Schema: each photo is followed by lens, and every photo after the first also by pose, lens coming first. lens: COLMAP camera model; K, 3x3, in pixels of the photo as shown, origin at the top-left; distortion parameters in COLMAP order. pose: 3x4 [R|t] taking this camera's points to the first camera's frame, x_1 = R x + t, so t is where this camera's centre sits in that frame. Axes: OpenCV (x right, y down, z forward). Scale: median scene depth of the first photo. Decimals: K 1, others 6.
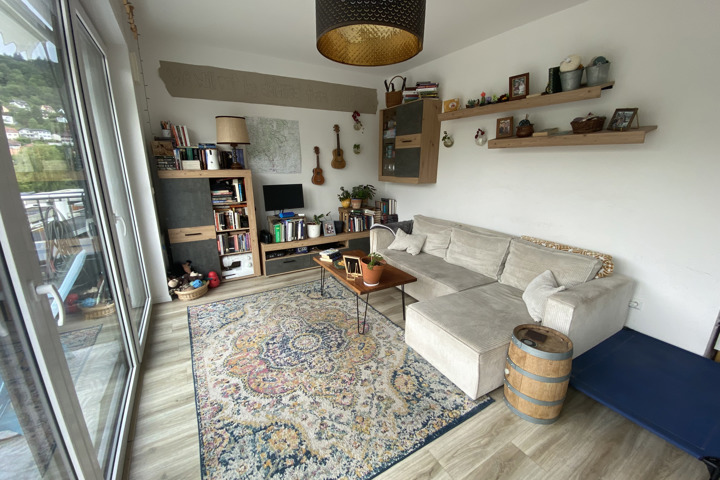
lens RADIAL K [[289.3, 0, 362.1], [0, 289.3, 240.6], [0, 0, 1]] dist [0.014878, -0.000182]
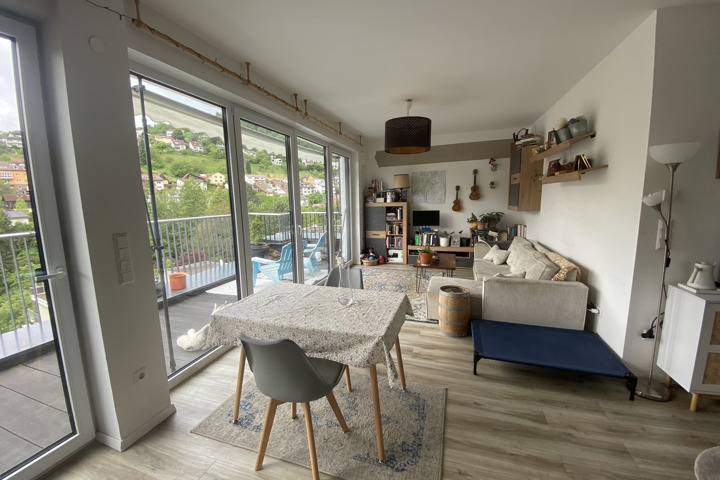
lens RADIAL K [[289.3, 0, 358.1], [0, 289.3, 238.9], [0, 0, 1]] dist [0.014878, -0.000182]
pose [[0.655056, 0.086743, -0.750585, 0.760788], [-0.166232, 0.985594, -0.031173, 0.081796], [0.737068, 0.145191, 0.660038, -0.352106]]
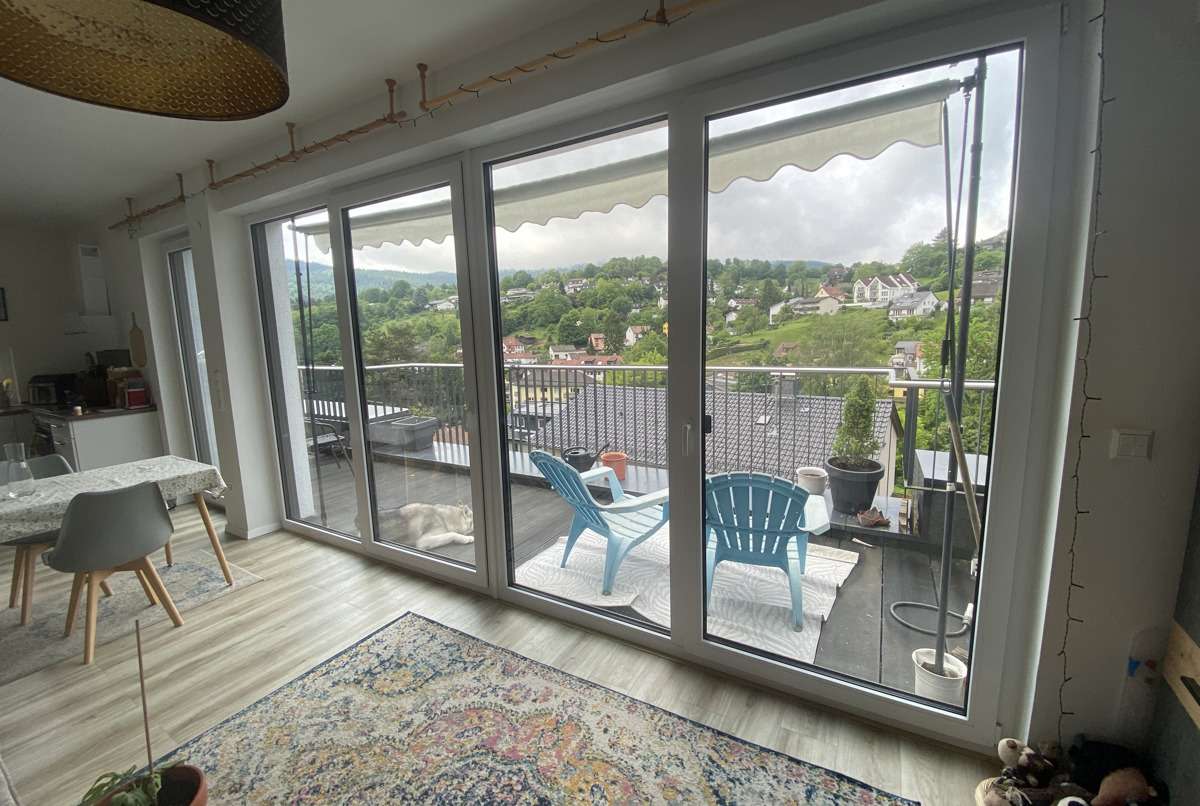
lens RADIAL K [[521.3, 0, 599.6], [0, 521.3, 399.3], [0, 0, 1]] dist [-0.002858, -0.000446]
pose [[-0.890147, 0.084745, -0.447724, -0.085219], [-0.092161, 0.928766, 0.359027, -0.265128], [0.446257, 0.360849, -0.818928, 0.942285]]
